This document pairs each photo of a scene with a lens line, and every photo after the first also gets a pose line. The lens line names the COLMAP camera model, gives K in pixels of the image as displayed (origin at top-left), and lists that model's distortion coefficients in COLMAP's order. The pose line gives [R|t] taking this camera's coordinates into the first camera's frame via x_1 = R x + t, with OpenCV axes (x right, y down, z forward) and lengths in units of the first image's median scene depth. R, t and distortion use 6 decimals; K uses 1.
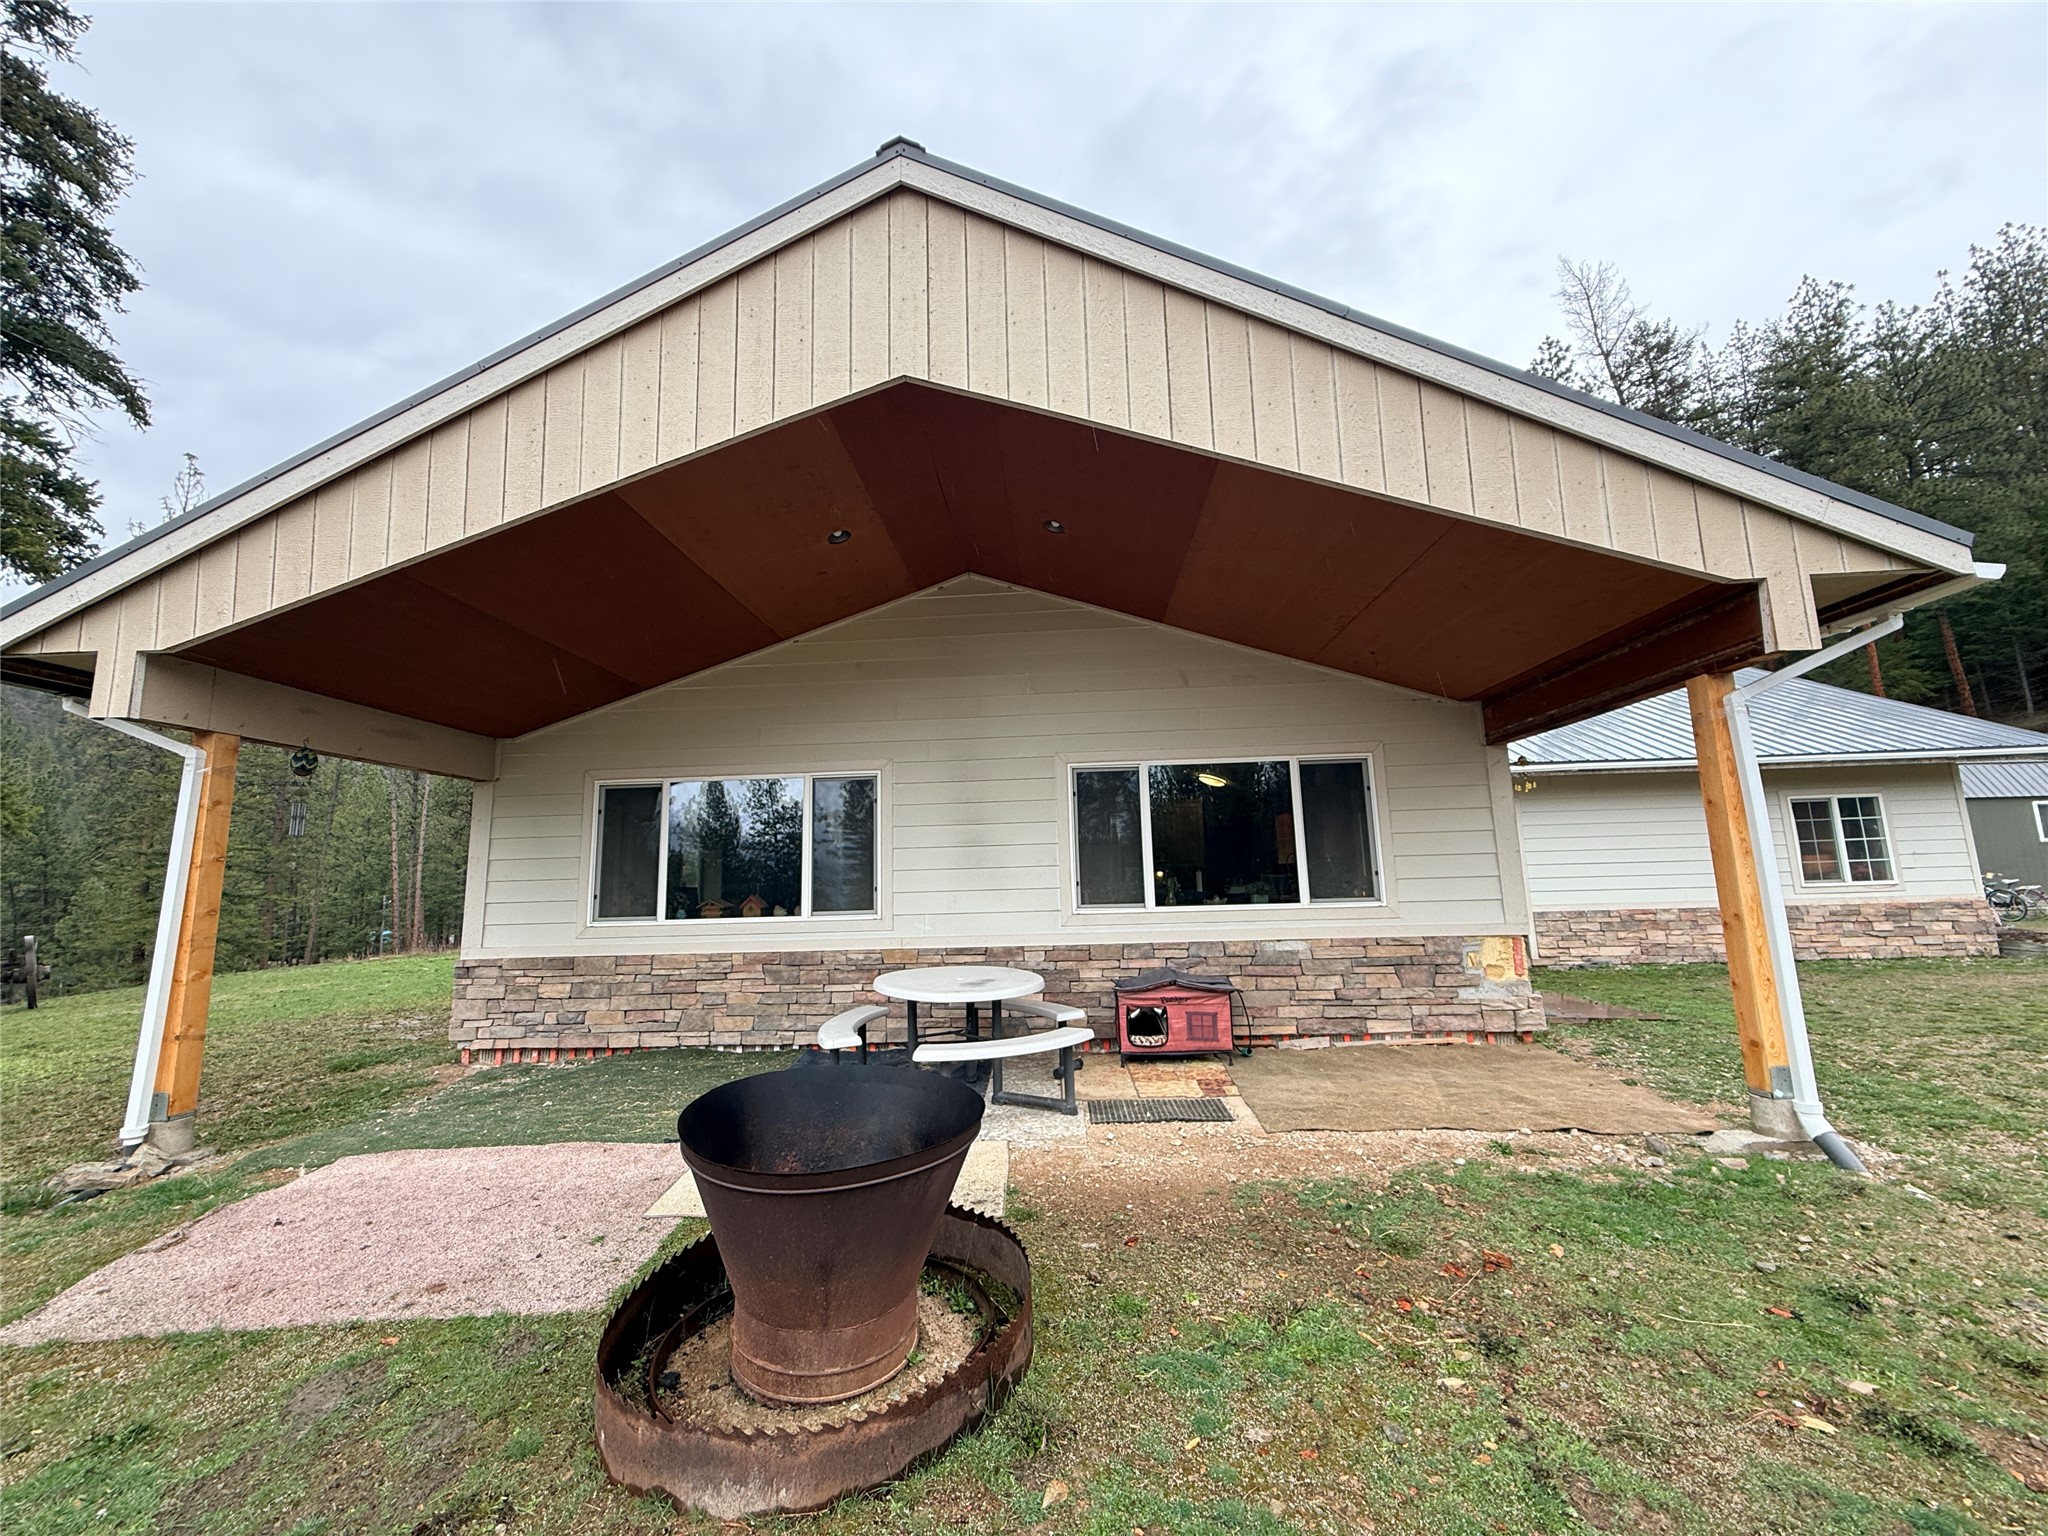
lens RADIAL K [[809.0, 0, 1019.0], [0, 809.0, 769.9], [0, 0, 1]] dist [0.000889, -0.000504]
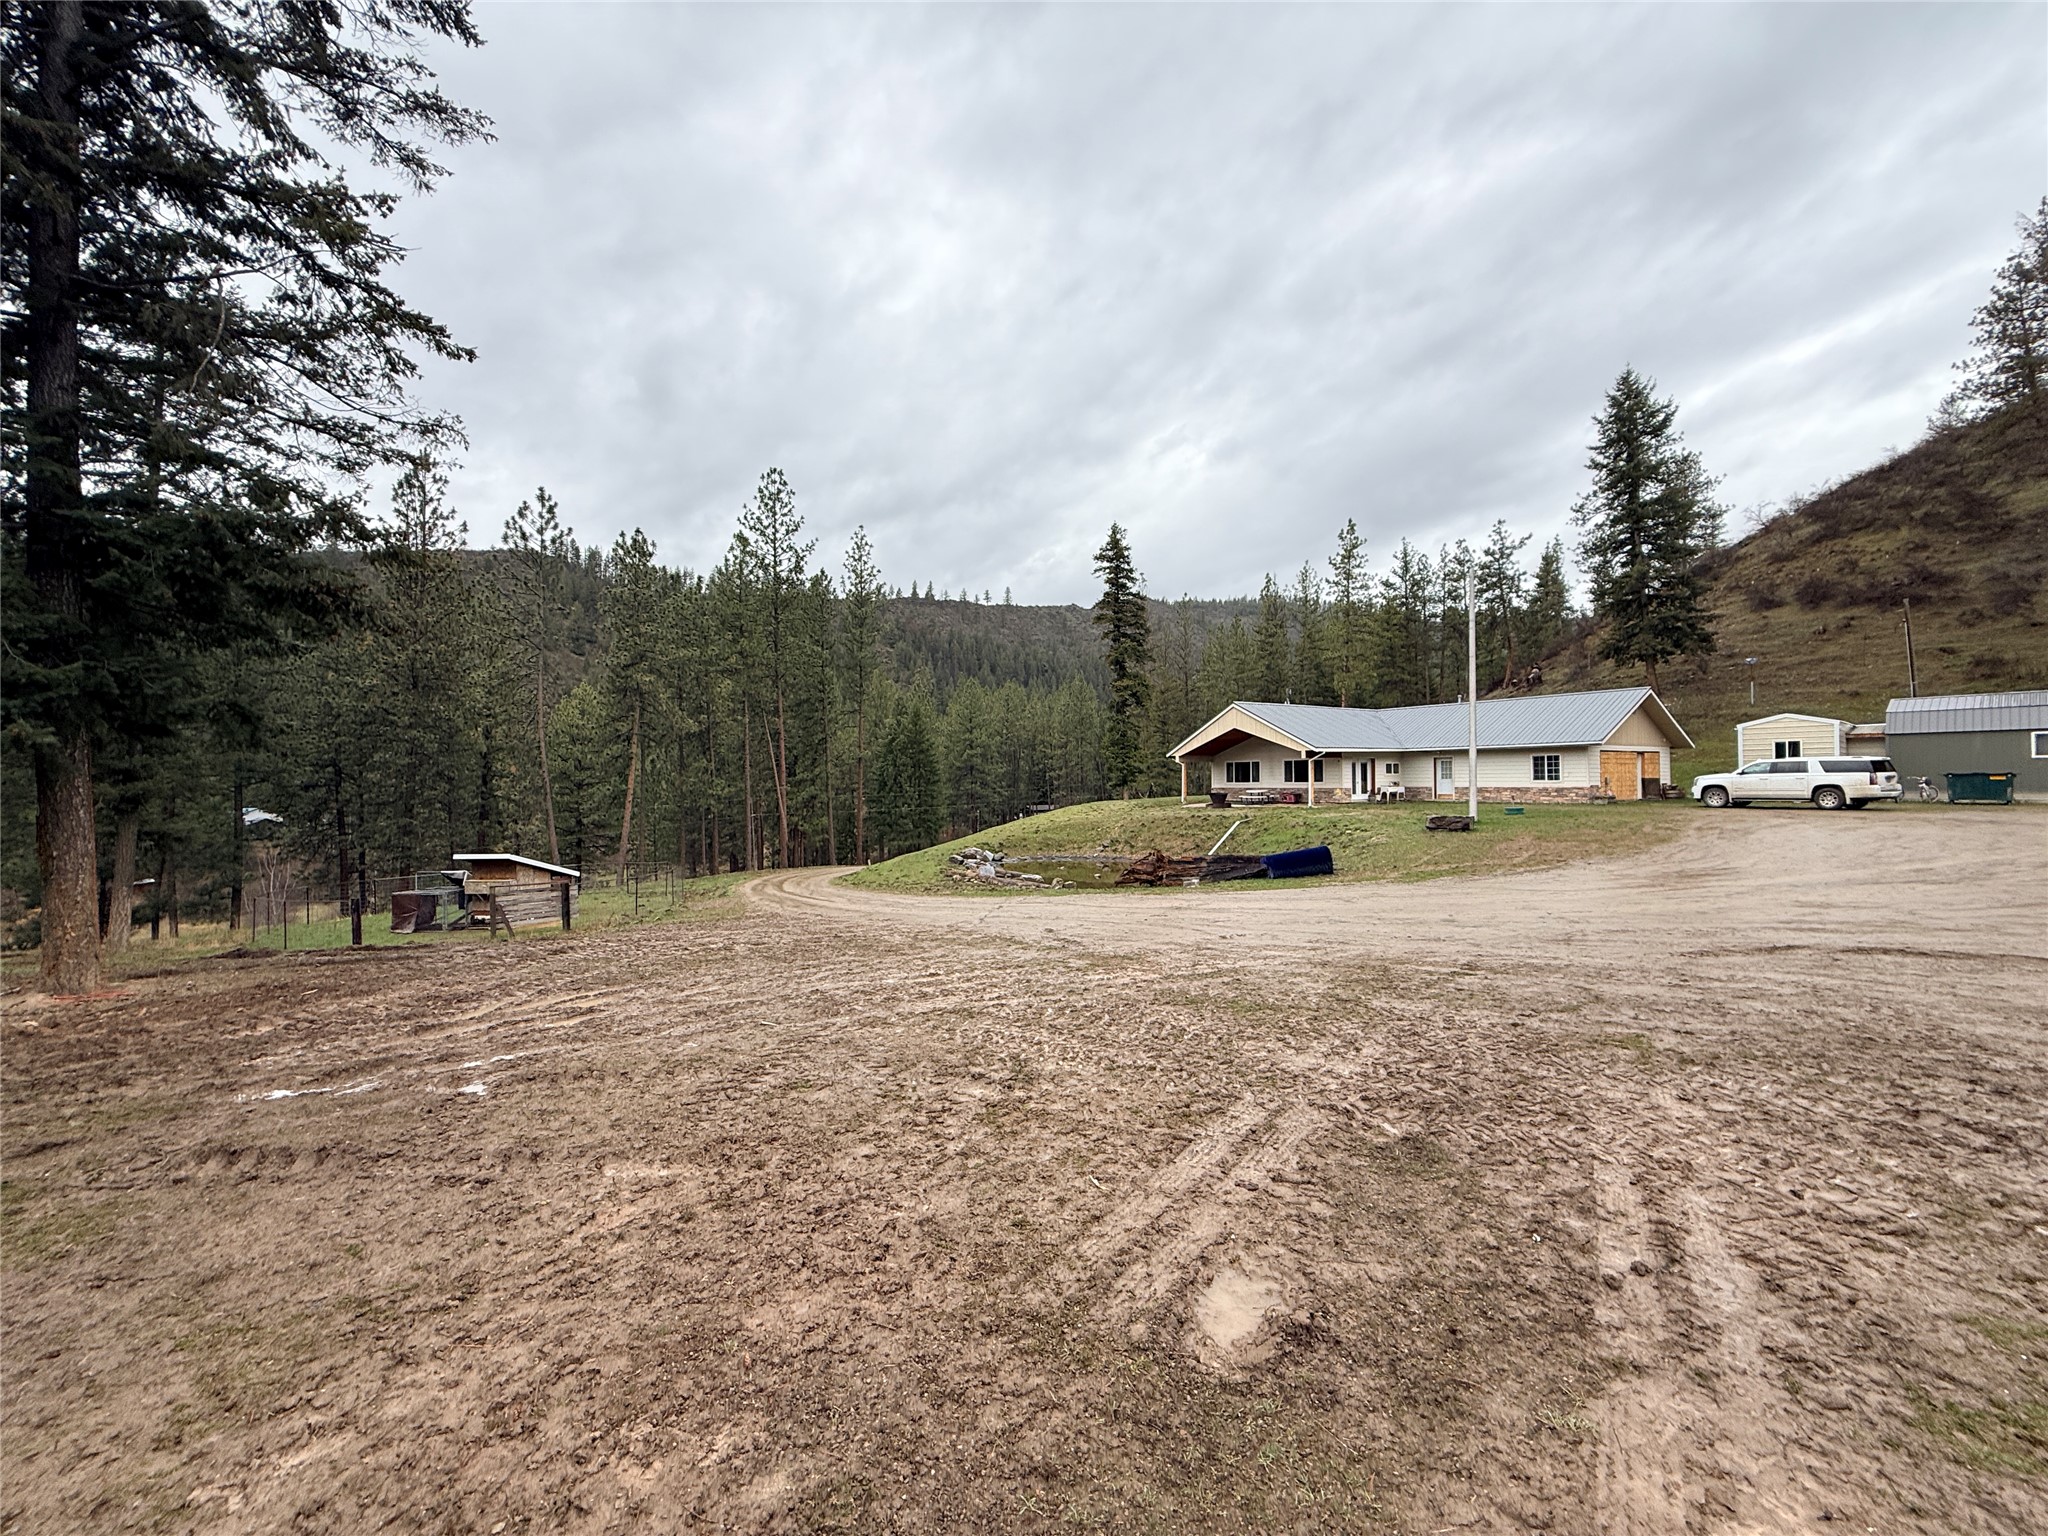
lens RADIAL K [[809.0, 0, 1012.9], [0, 809.0, 770.9], [0, 0, 1]] dist [0.000889, -0.000504]
pose [[0.577333, 0.013015, -0.816405, 4.094804], [0.120888, 0.987491, 0.101231, -0.836454], [0.807510, -0.157137, 0.568537, -4.411965]]
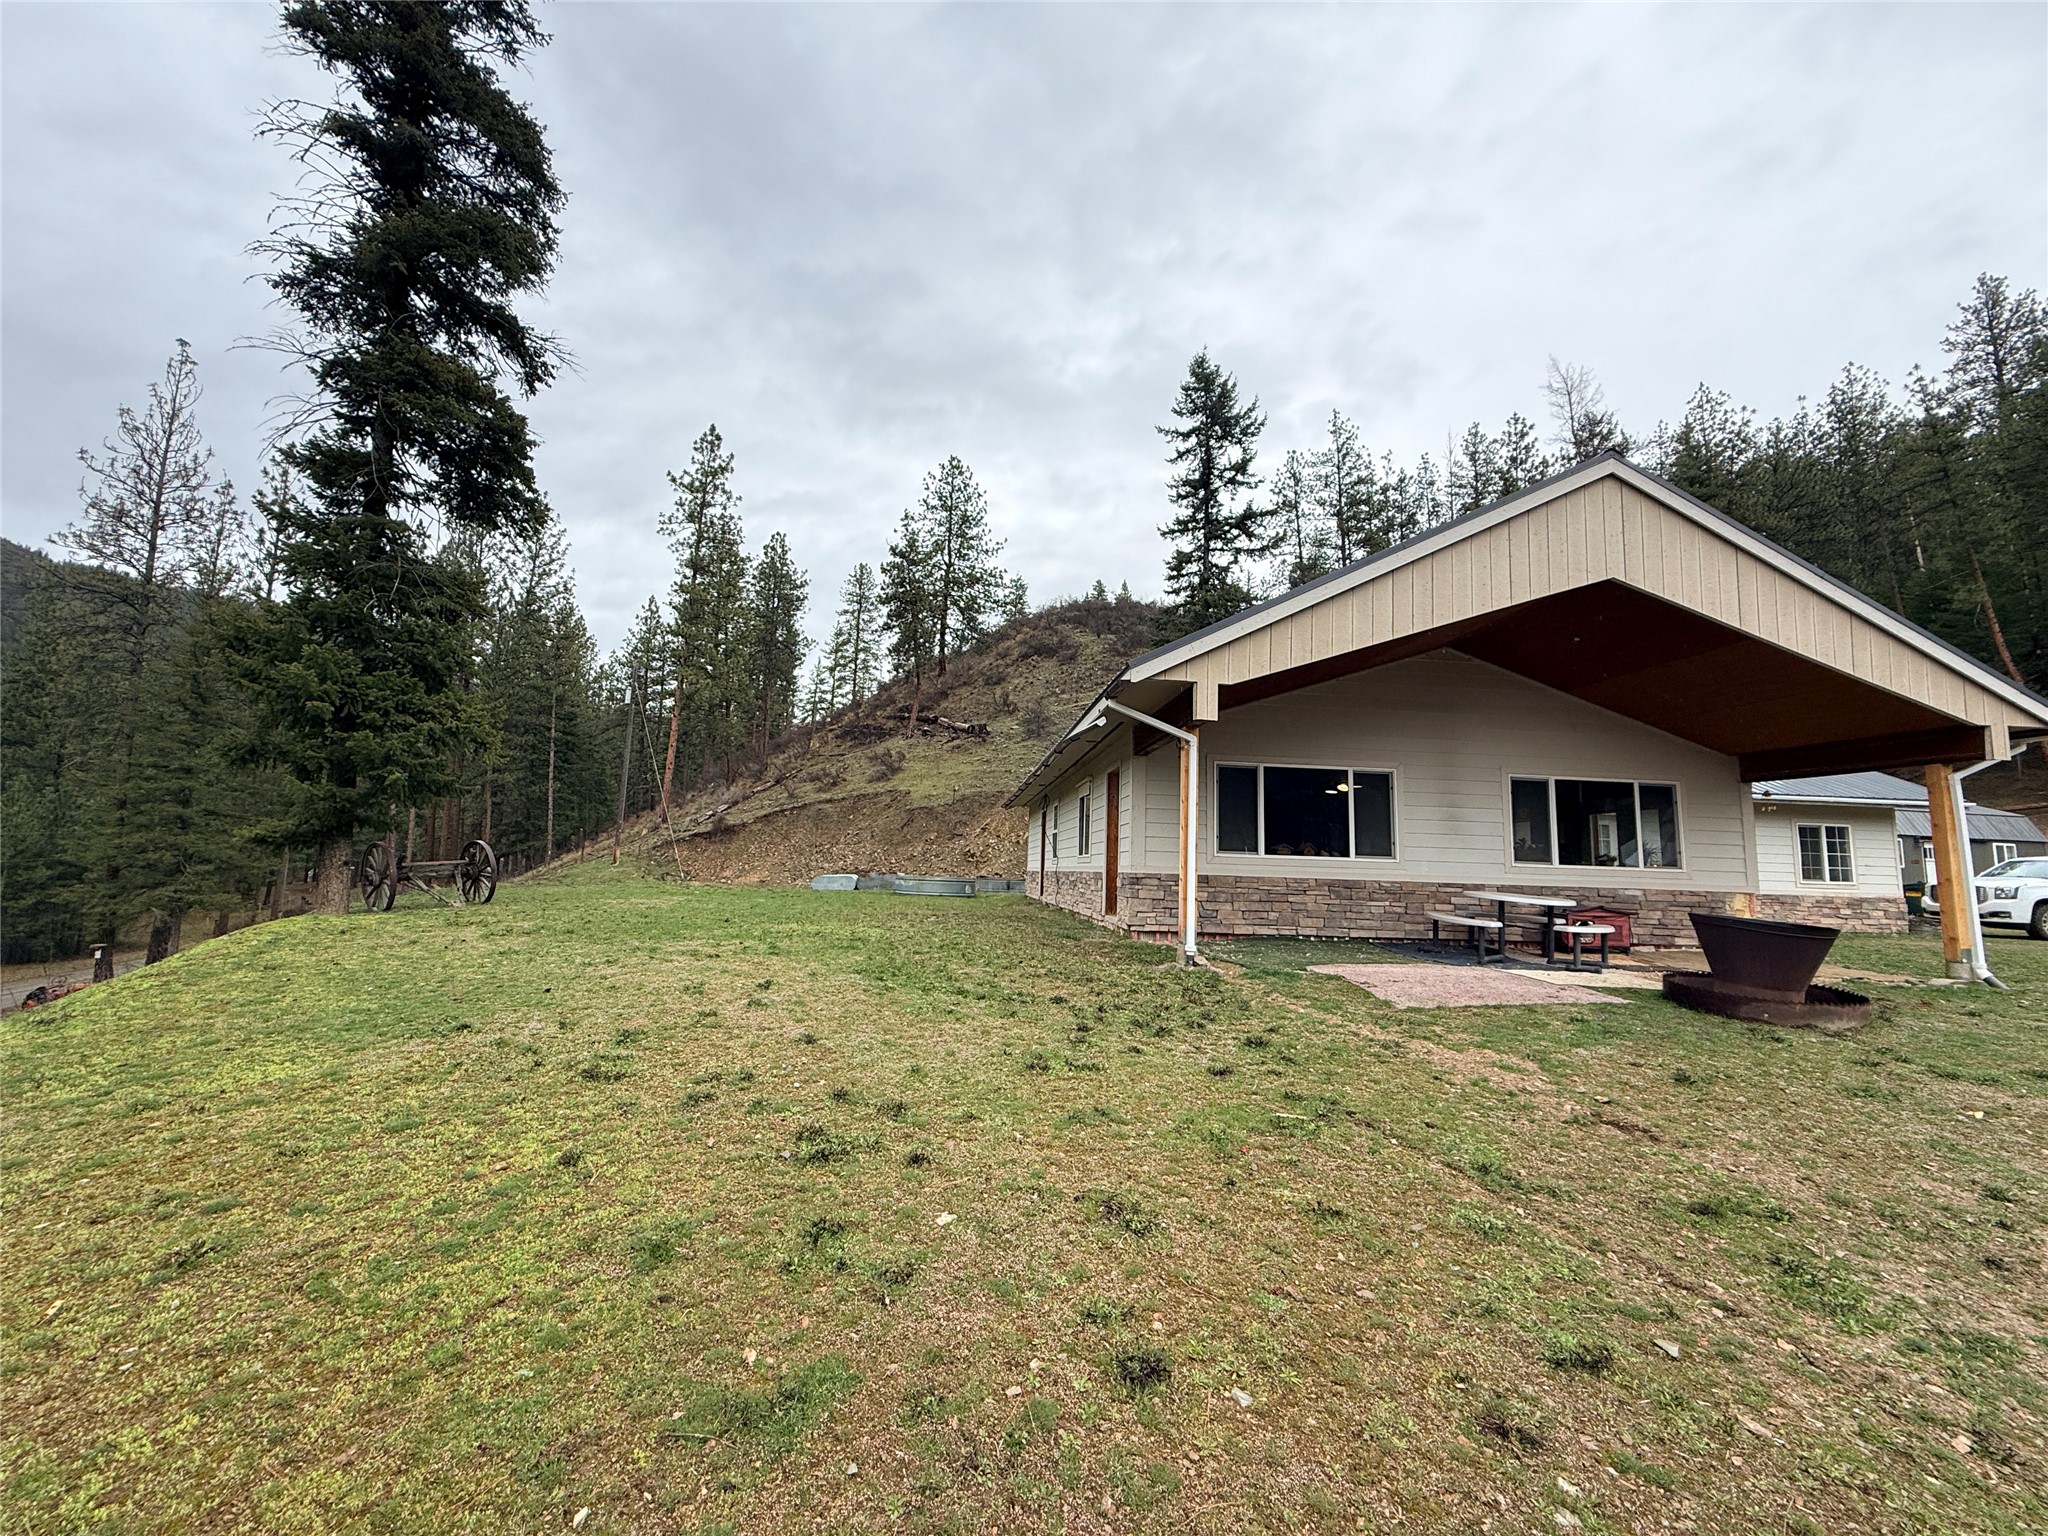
lens RADIAL K [[809.0, 0, 1019.5], [0, 809.0, 769.6], [0, 0, 1]] dist [0.000889, -0.000504]
pose [[0.987546, 0.075995, 0.137762, -1.144914], [-0.080044, 0.996500, 0.024093, 0.023059], [-0.135448, -0.034820, 0.990172, -0.475245]]
